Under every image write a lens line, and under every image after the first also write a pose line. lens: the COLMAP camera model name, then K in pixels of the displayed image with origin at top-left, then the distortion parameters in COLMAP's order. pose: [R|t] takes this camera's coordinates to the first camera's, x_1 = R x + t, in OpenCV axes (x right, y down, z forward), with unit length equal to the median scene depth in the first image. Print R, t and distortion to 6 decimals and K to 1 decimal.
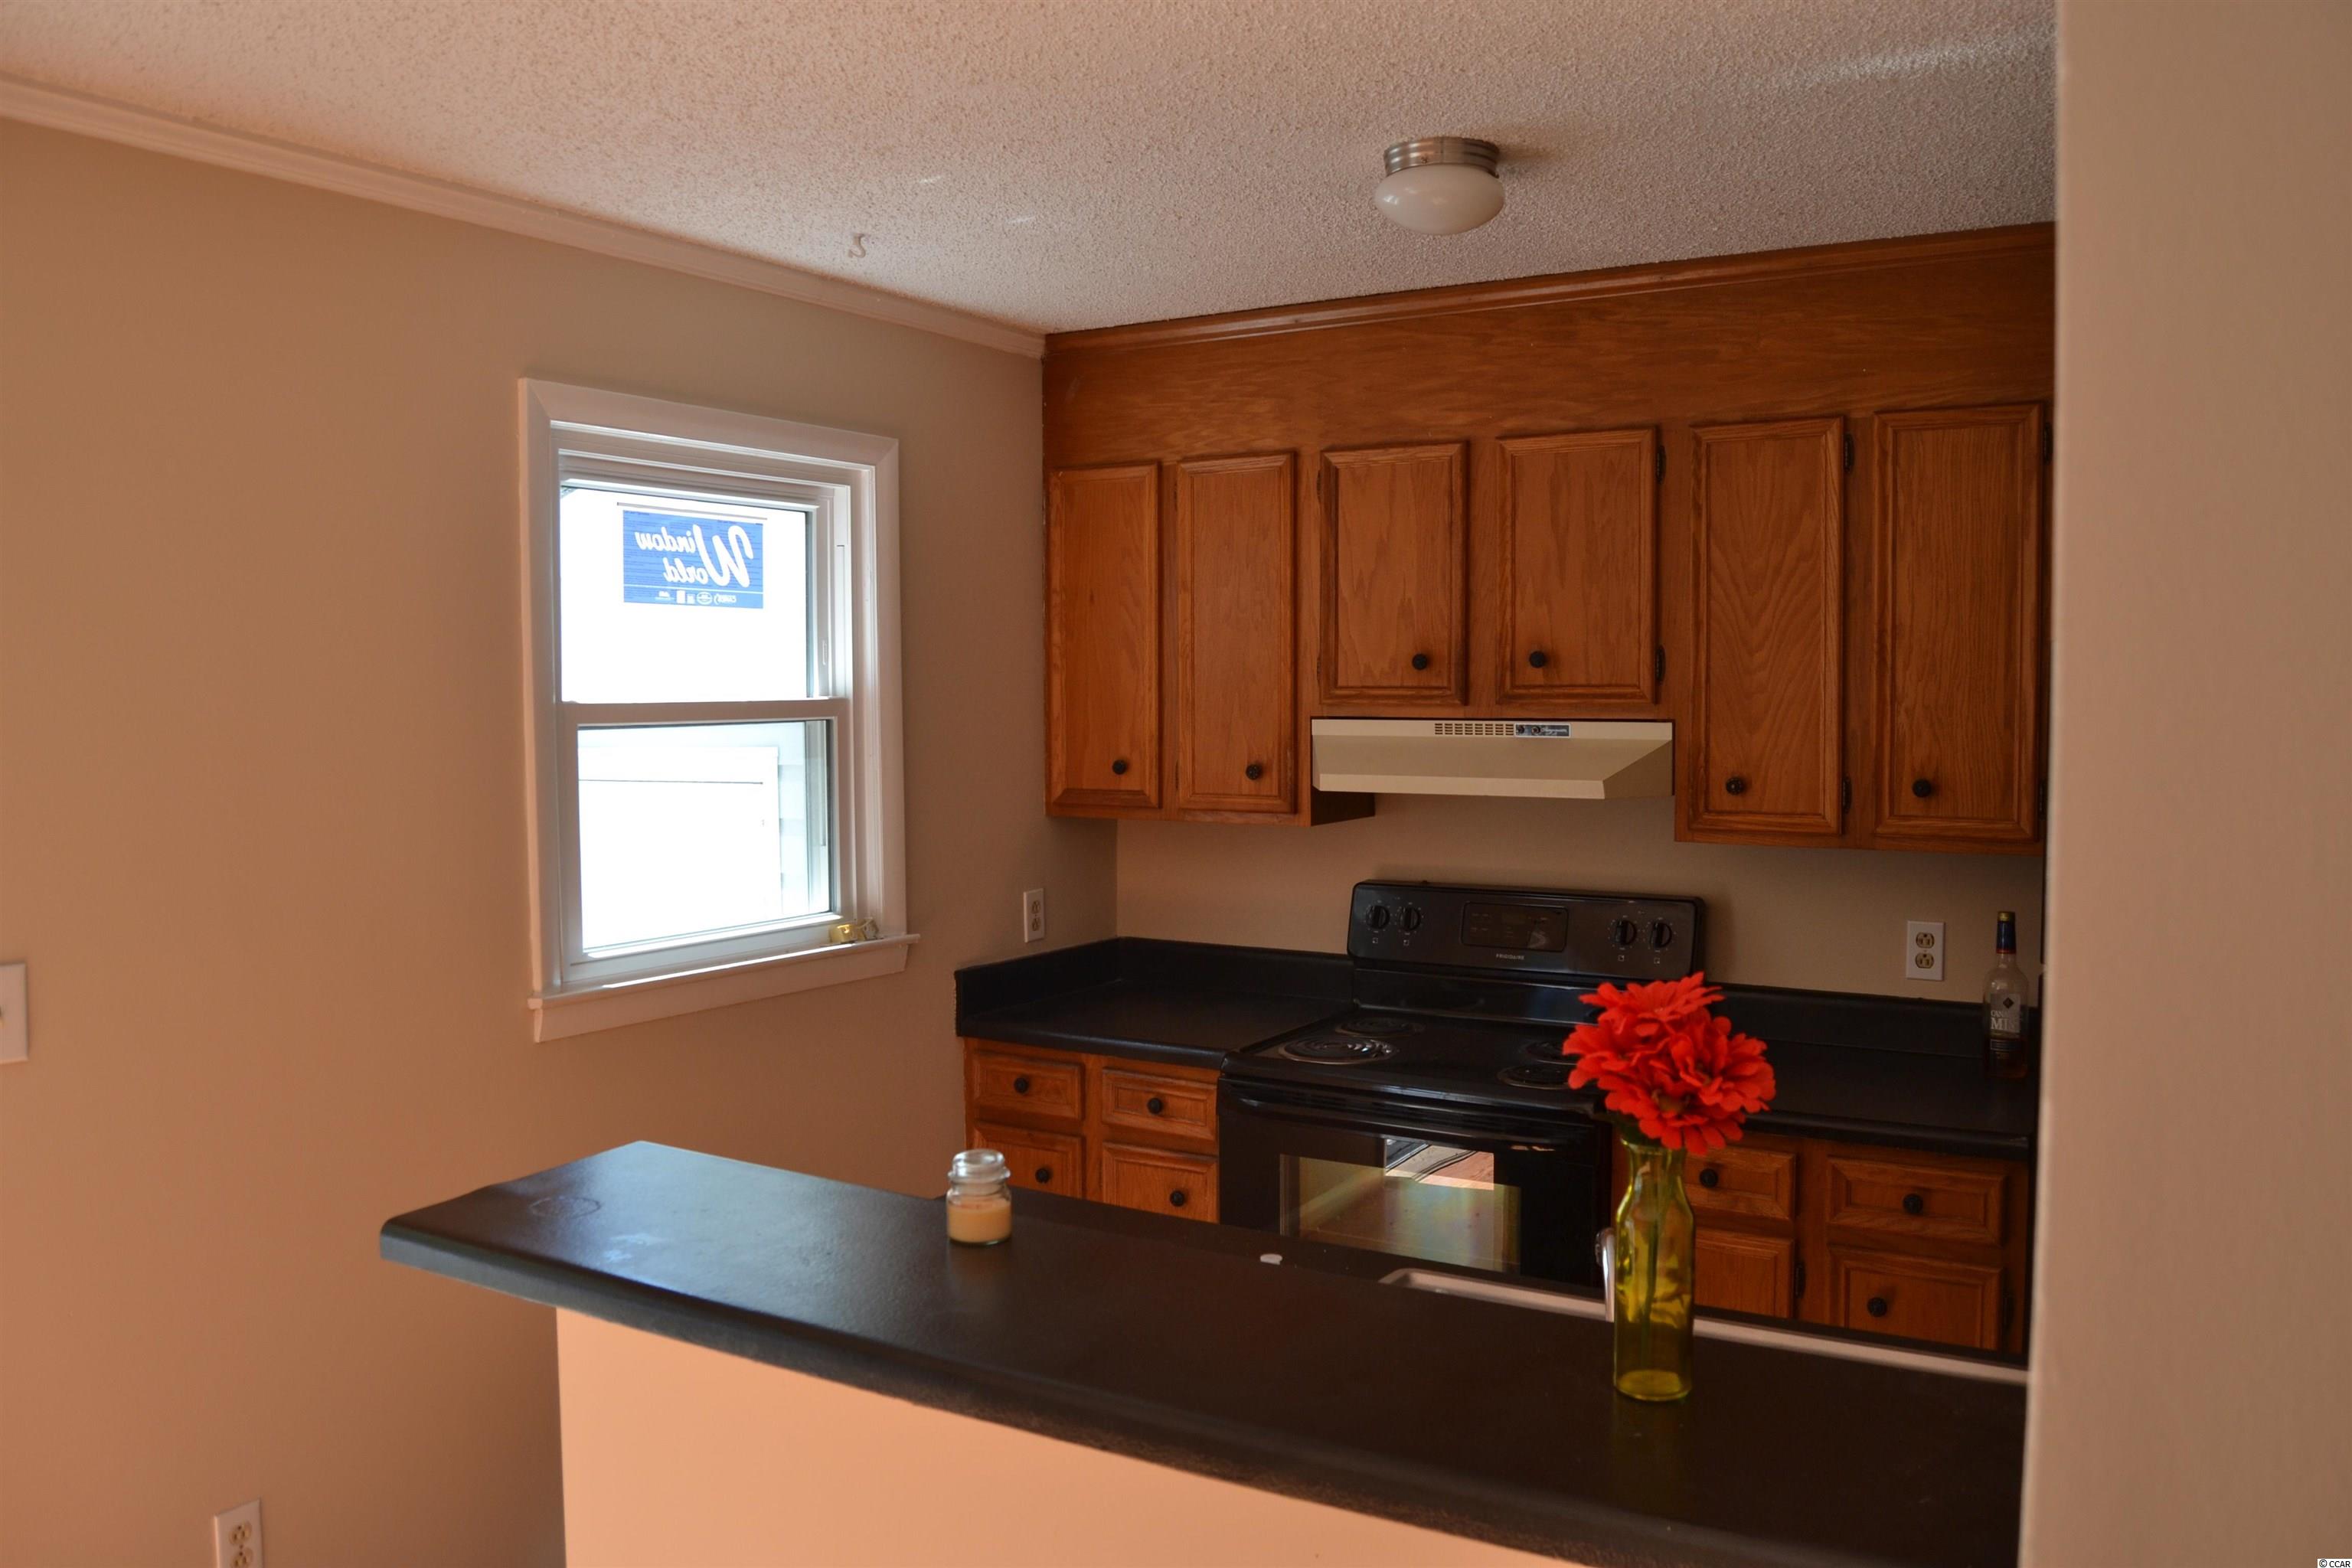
lens RADIAL K [[1935.1, 0, 1176.0], [0, 1935.1, 784.0], [0, 0, 1]] dist [-0.011479, -0.003741]
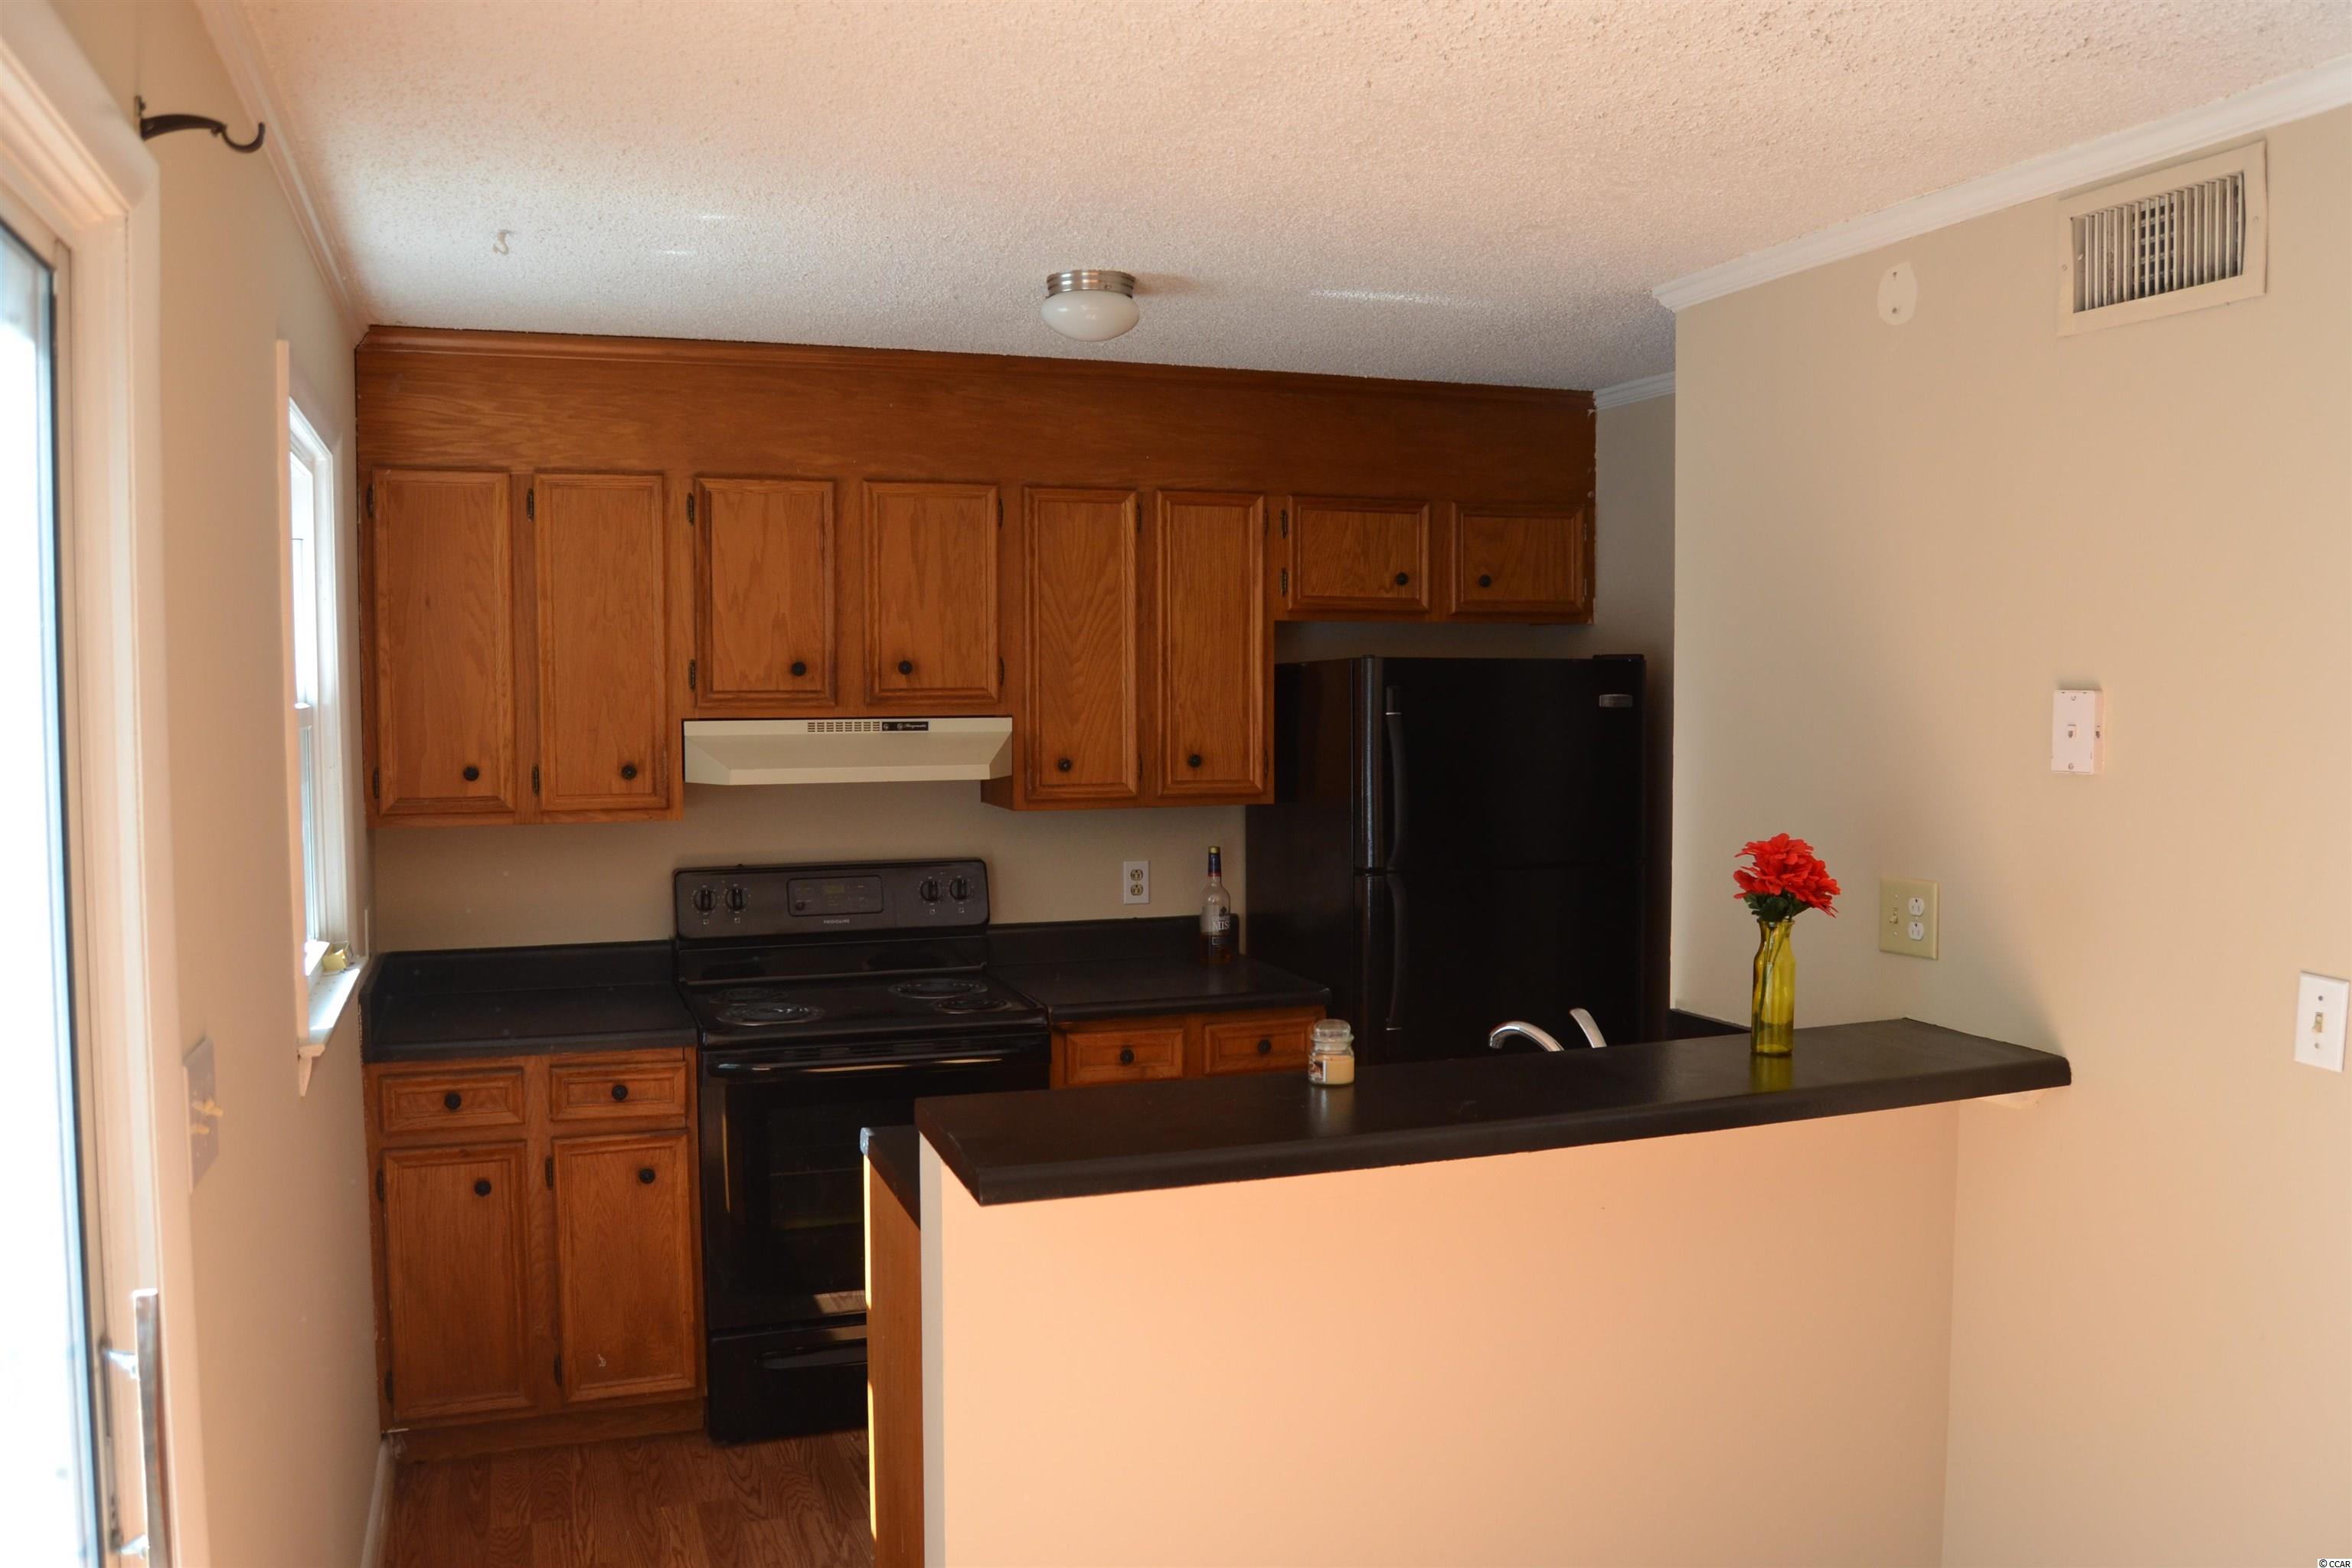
lens RADIAL K [[1877.9, 0, 1176.0], [0, 1877.9, 784.0], [0, 0, 1]] dist [-0.004531, -0.001692]
pose [[0.652072, -0.041390, 0.757026, -0.576548], [0.044397, 0.998880, 0.016371, -0.003464], [-0.756856, 0.022935, 0.653179, 0.107100]]
